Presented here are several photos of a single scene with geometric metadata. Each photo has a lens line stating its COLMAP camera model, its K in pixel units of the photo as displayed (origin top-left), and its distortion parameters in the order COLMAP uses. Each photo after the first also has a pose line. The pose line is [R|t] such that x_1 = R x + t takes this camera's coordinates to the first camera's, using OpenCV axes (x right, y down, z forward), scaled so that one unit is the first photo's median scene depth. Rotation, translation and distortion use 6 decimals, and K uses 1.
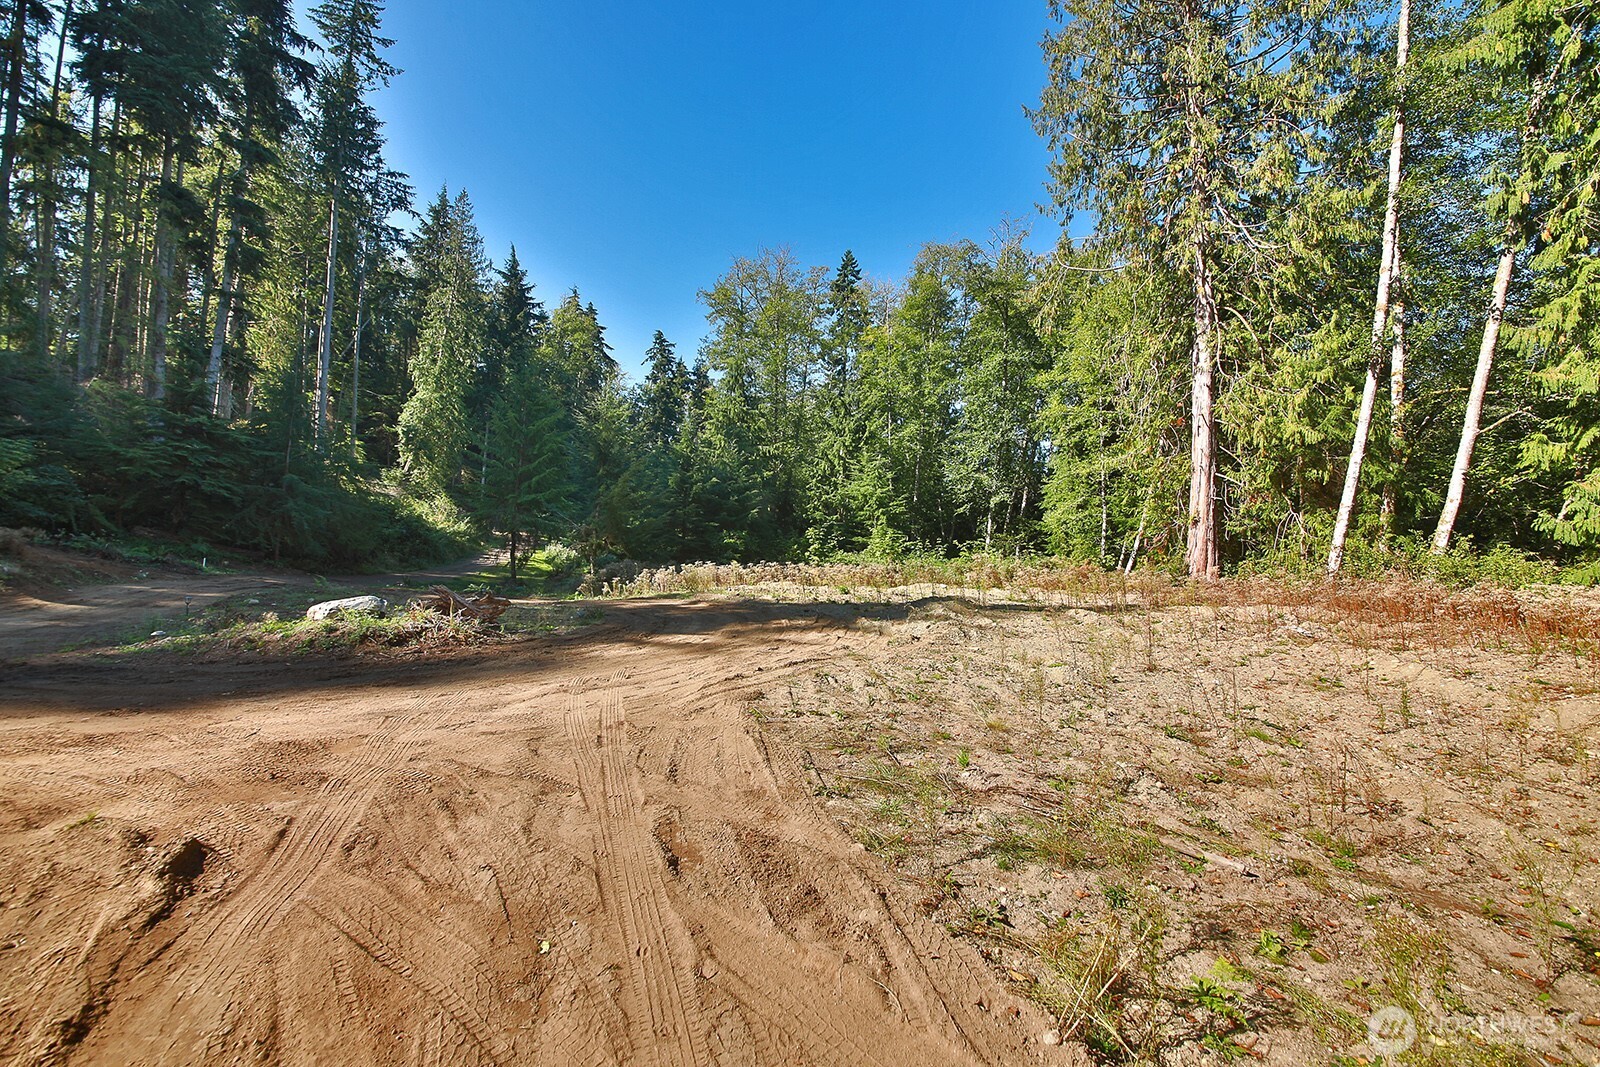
lens RADIAL K [[541.9, 0, 800.0], [0, 541.9, 533.5], [0, 0, 1]] dist [-0.026987, -0.000111]
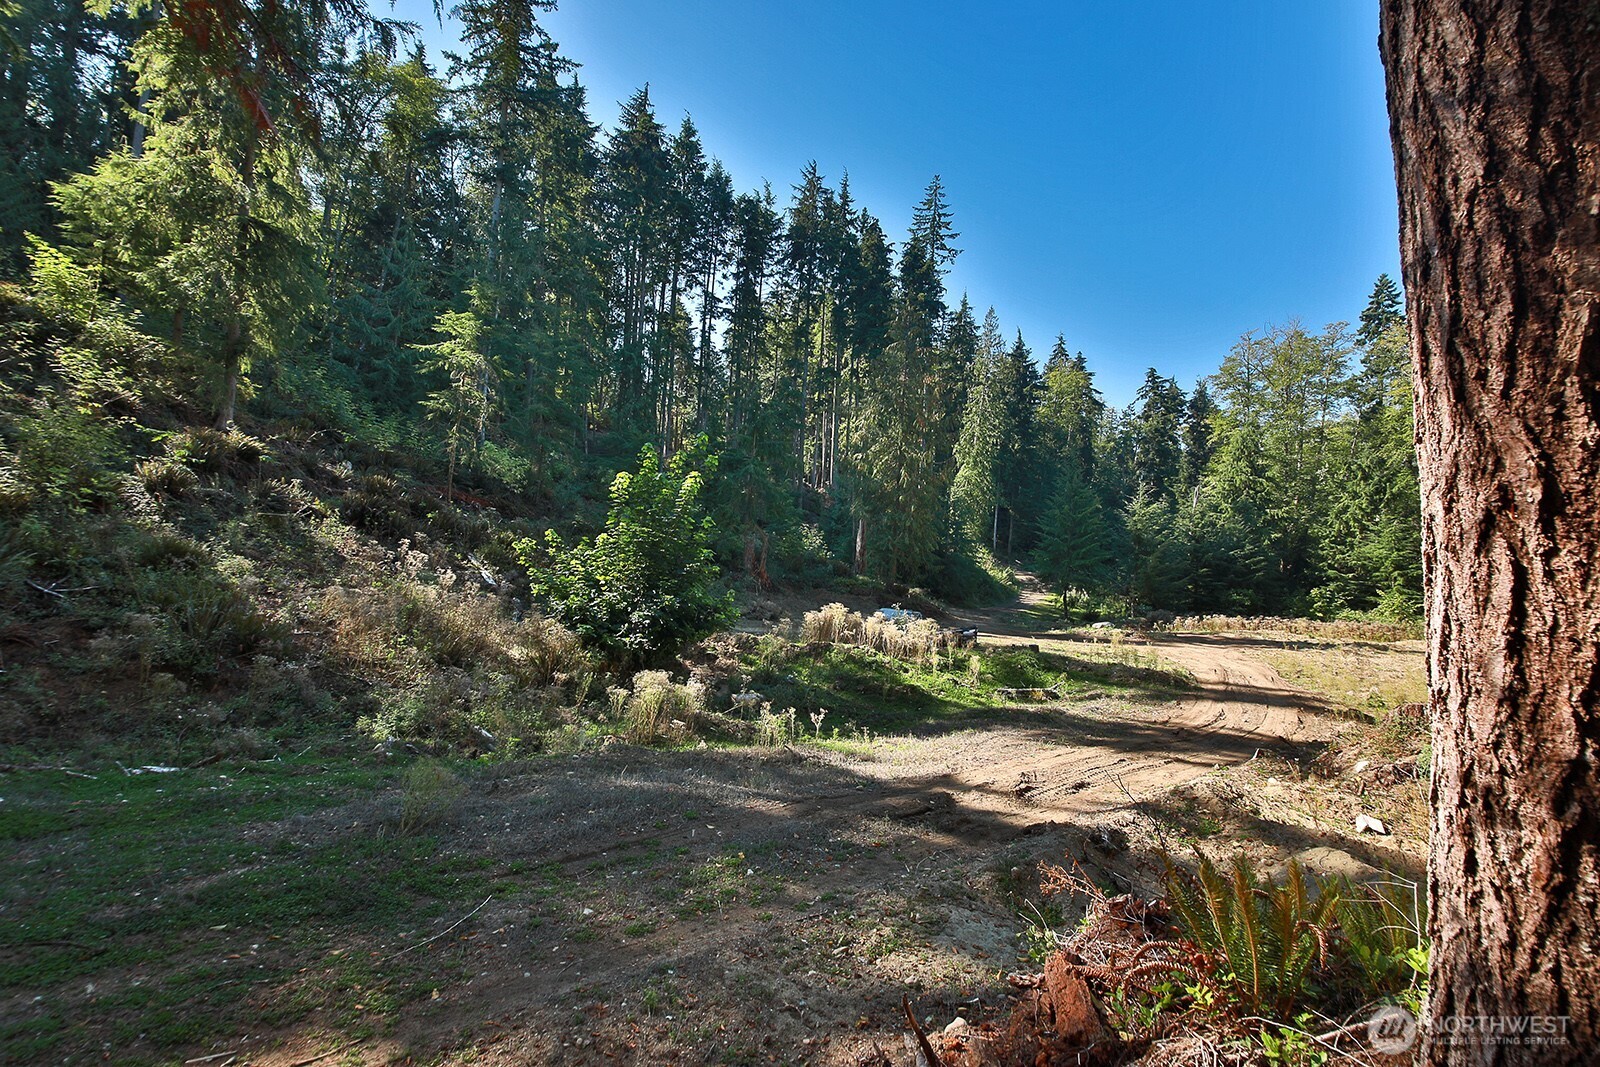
lens RADIAL K [[750.4, 0, 800.0], [0, 750.4, 533.5], [0, 0, 1]] dist [-0.002172, -0.000509]
pose [[0.790140, -0.014478, -0.612756, 0.110948], [-0.007509, 0.999417, -0.033296, -0.055071], [0.612881, 0.030910, 0.789570, -0.807349]]
